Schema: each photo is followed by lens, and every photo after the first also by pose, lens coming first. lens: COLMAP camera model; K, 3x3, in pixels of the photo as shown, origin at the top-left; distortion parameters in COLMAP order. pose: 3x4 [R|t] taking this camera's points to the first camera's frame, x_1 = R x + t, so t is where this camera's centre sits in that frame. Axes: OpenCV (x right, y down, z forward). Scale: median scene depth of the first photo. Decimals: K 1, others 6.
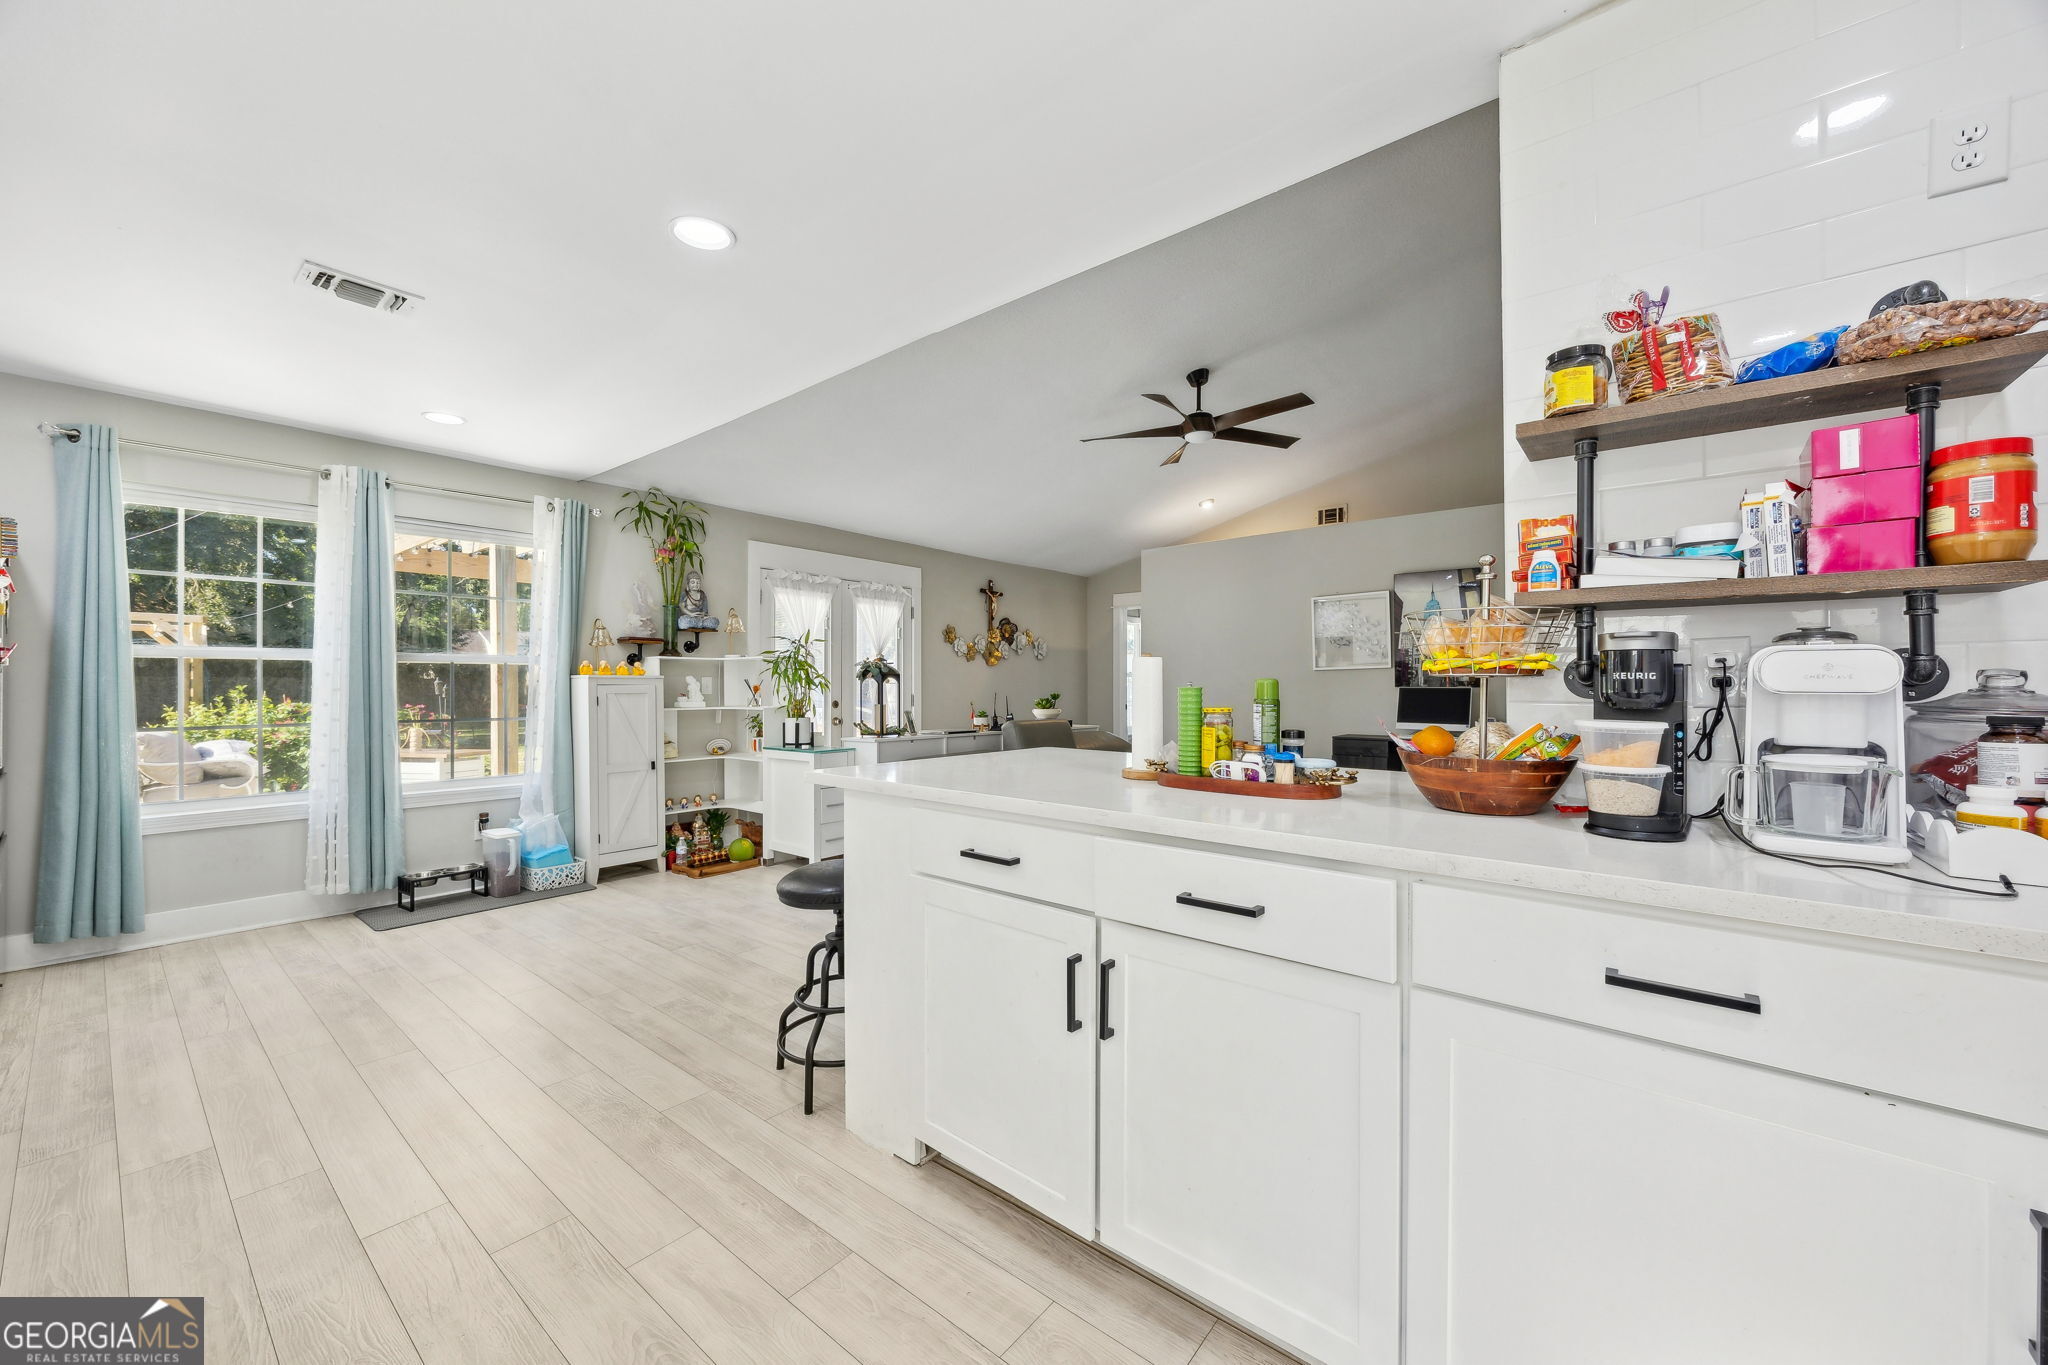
lens RADIAL K [[778.9, 0, 1024.0], [0, 778.9, 682.5], [0, 0, 1]] dist [-0.000451, -0.000032]
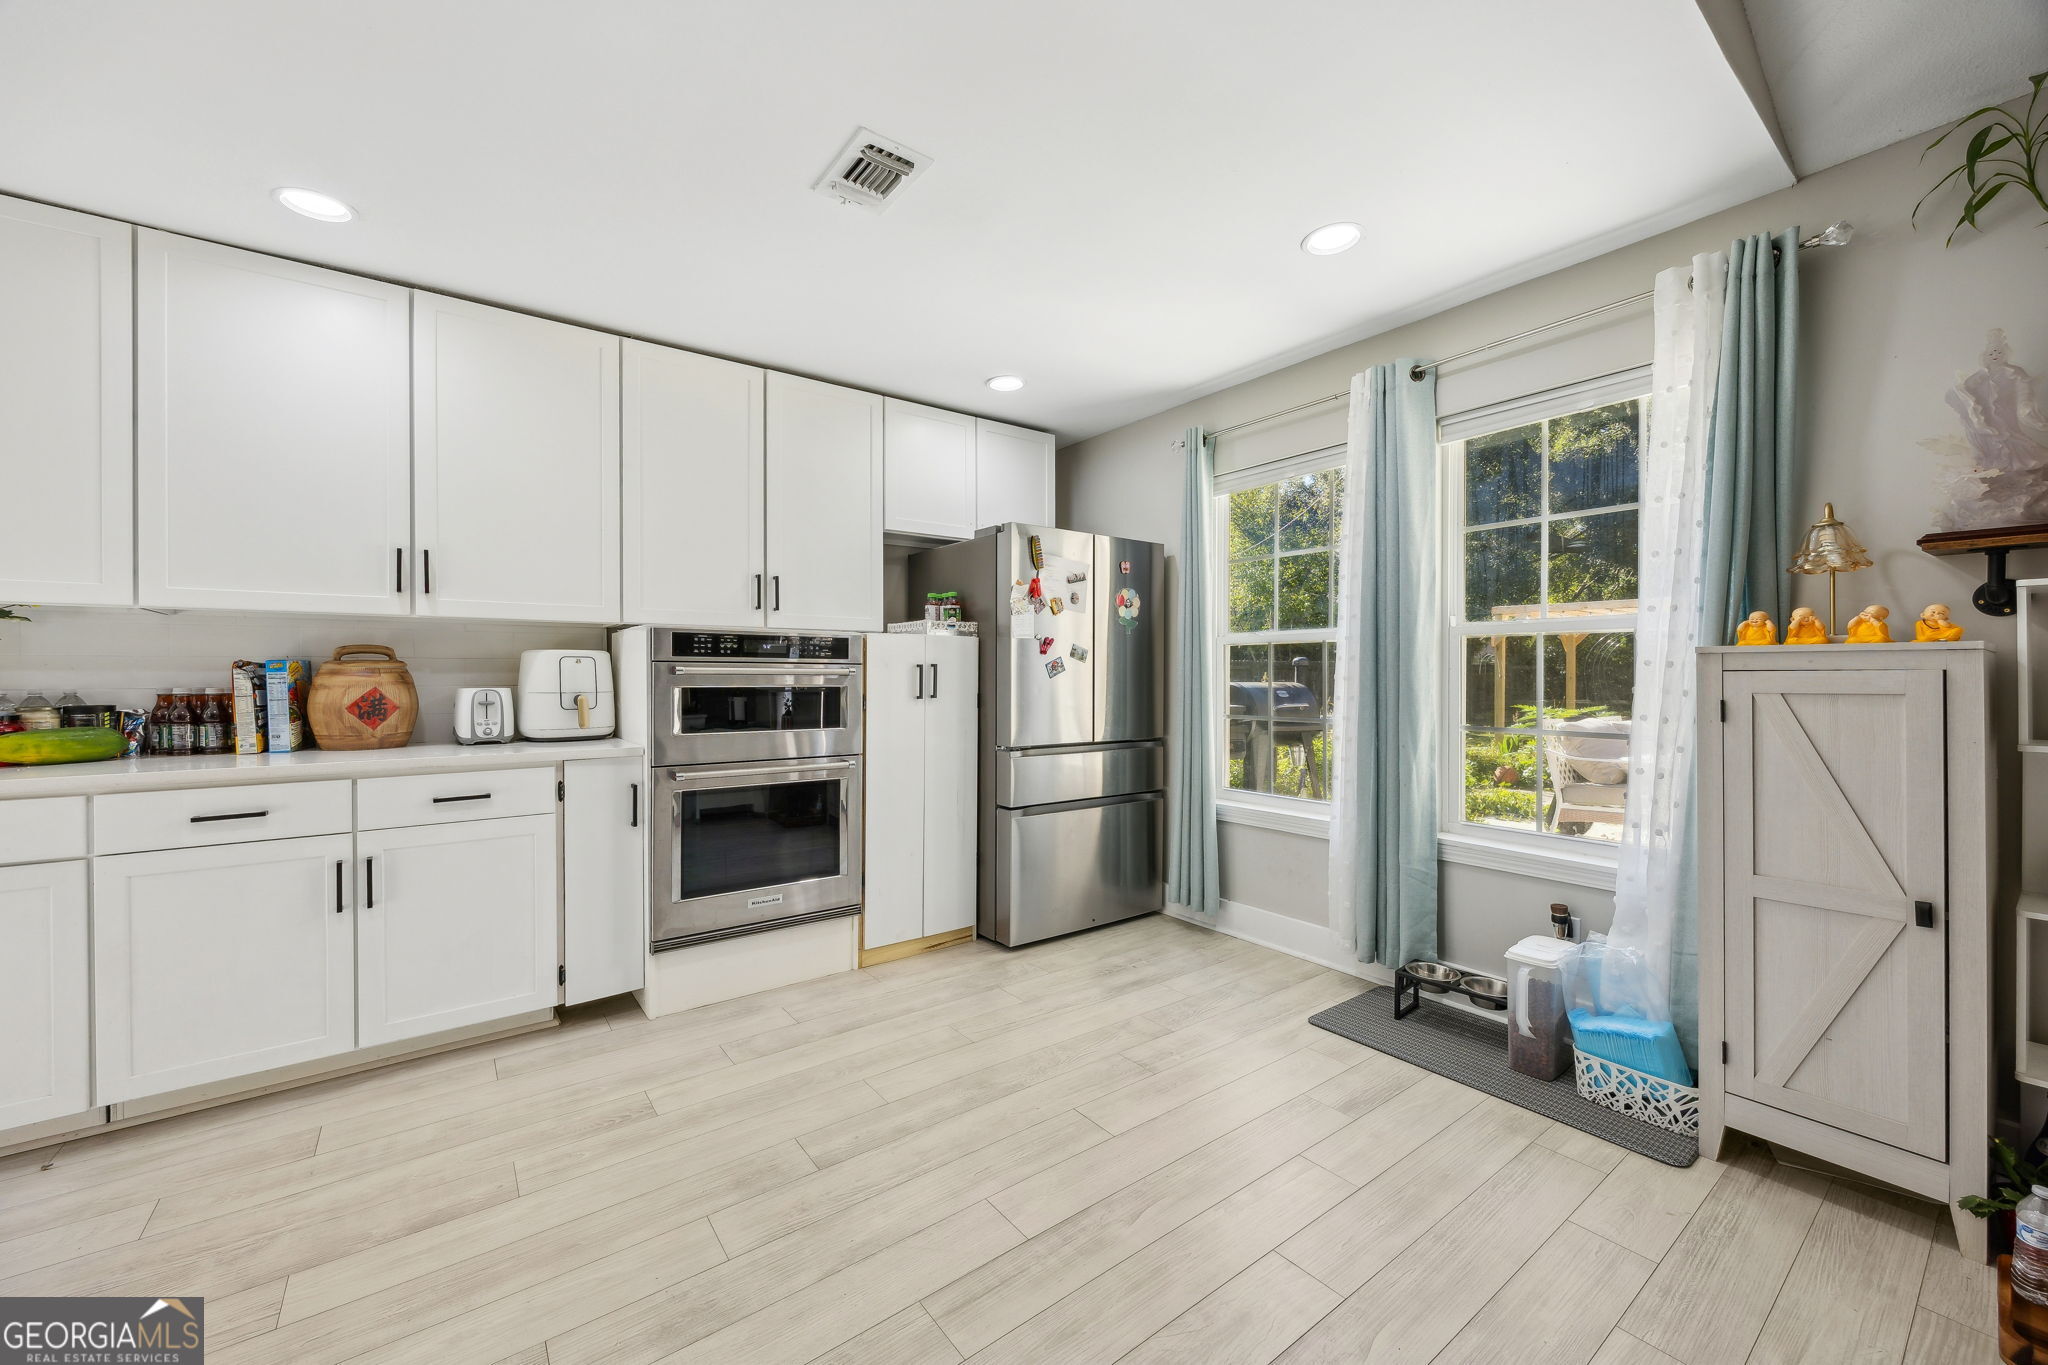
lens RADIAL K [[778.9, 0, 1024.0], [0, 778.9, 682.5], [0, 0, 1]] dist [-0.000451, -0.000032]
pose [[-0.248765, 0.006474, -0.968542, -0.084754], [0.003406, 0.999977, 0.005809, 0.006819], [0.968558, -0.001854, -0.248781, 0.949027]]
